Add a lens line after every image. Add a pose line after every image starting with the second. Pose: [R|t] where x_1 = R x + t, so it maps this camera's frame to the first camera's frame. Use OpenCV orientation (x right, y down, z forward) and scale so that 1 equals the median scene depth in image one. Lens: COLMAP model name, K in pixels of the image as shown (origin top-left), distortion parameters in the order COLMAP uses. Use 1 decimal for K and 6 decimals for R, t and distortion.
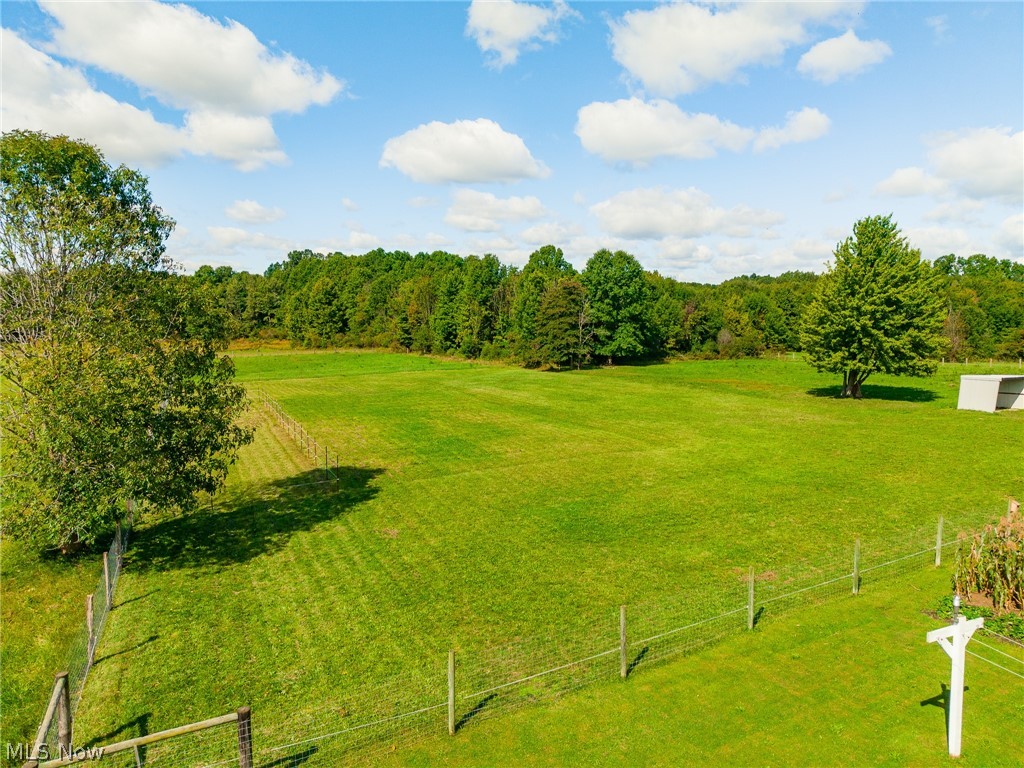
lens RADIAL K [[684.5, 0, 511.0], [0, 684.5, 378.4], [0, 0, 1]] dist [0.027579, -0.019611]
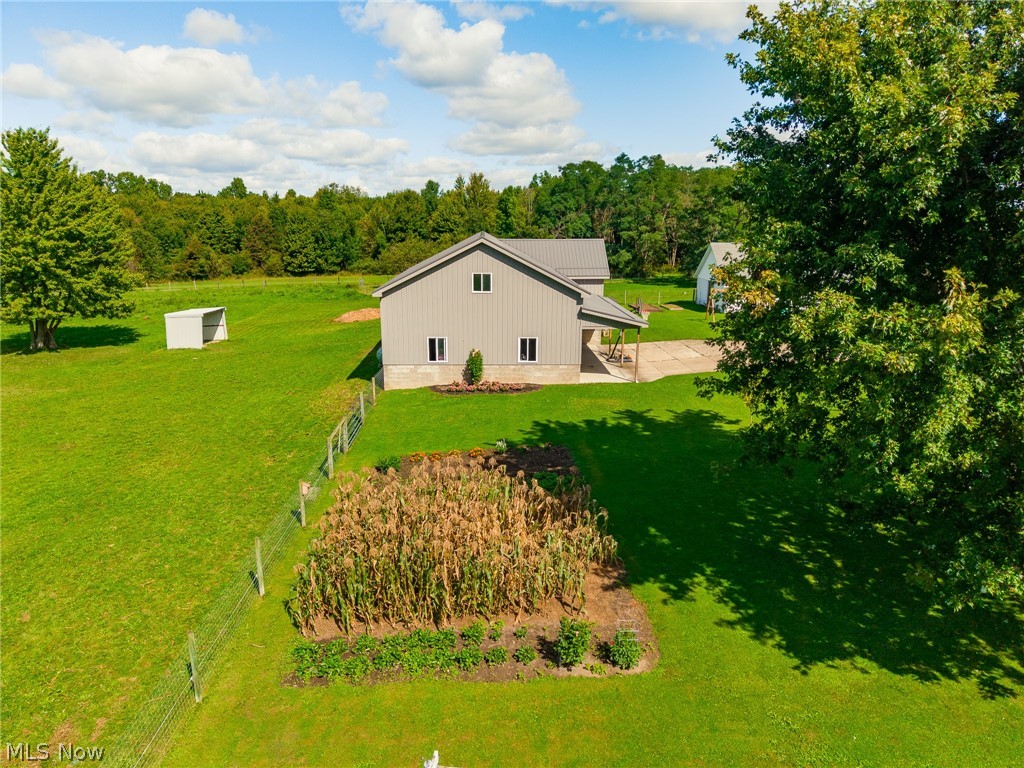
lens RADIAL K [[684.5, 0, 505.4], [0, 684.5, 379.7], [0, 0, 1]] dist [0.027579, -0.019611]
pose [[0.468012, -0.201654, 0.860407, 0.027800], [0.093156, 0.979450, 0.178883, -0.038164], [-0.878798, -0.003567, 0.477180, 0.113028]]
